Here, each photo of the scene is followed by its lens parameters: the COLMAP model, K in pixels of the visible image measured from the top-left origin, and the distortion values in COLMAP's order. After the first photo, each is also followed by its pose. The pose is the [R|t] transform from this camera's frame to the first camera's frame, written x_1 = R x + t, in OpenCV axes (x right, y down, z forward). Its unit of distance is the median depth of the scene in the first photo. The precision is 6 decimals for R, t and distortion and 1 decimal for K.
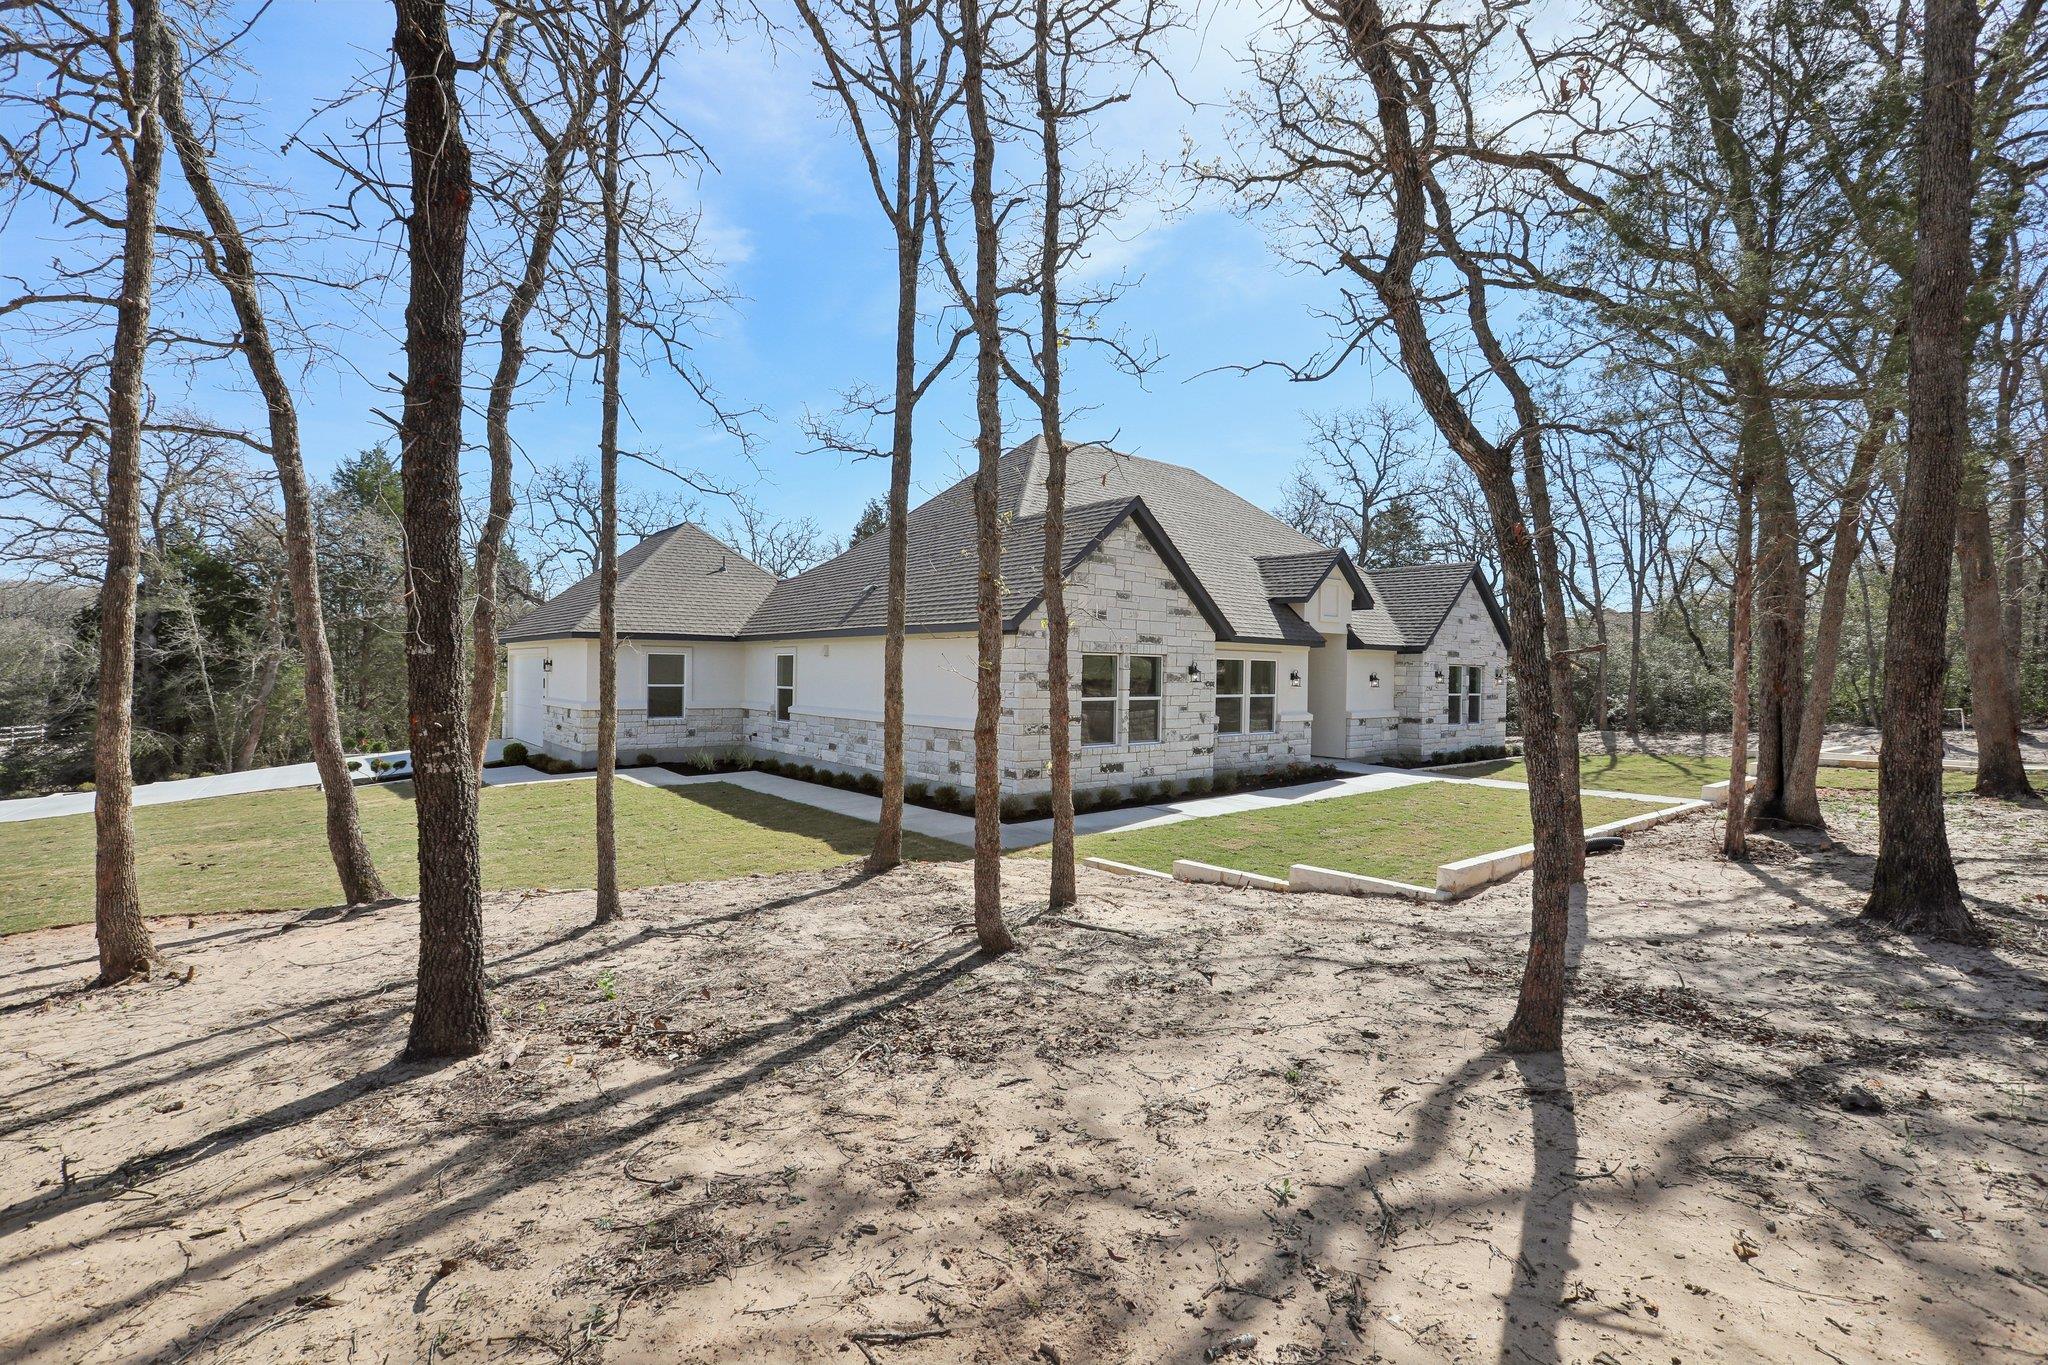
lens RADIAL K [[963.4, 0, 1029.4], [0, 963.4, 683.3], [0, 0, 1]] dist [-0.003739, 0.000041]
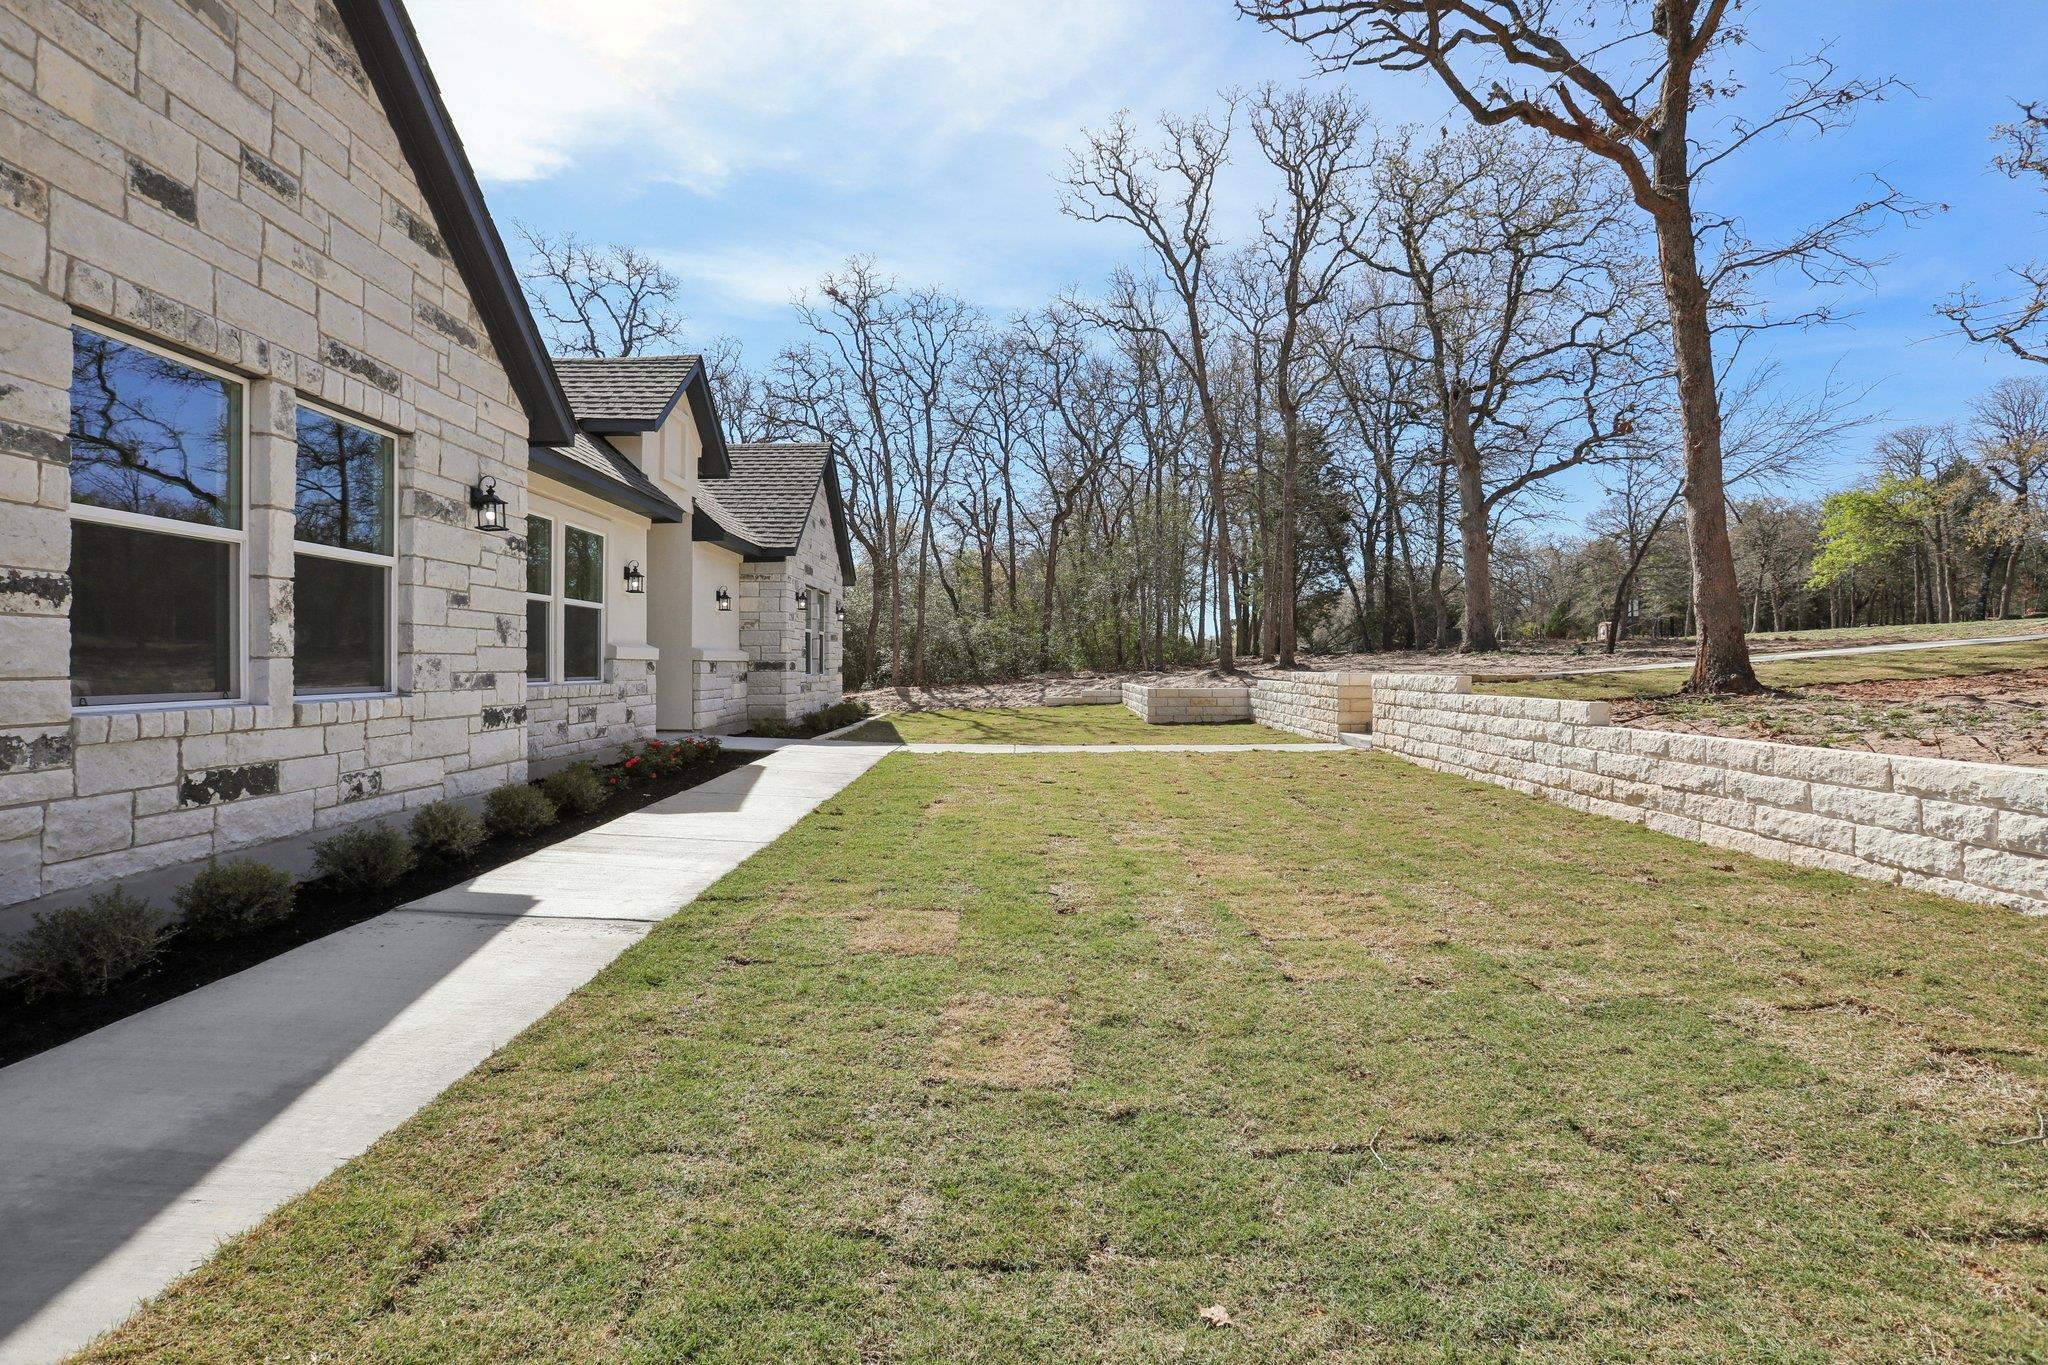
lens RADIAL K [[963.4, 0, 974.2], [0, 963.4, 655.9], [0, 0, 1]] dist [-0.003739, 0.000041]
pose [[0.685922, -0.005291, 0.727656, 0.030648], [0.017884, 0.999794, -0.009589, 0.054077], [-0.727455, 0.019591, 0.685876, 0.613170]]
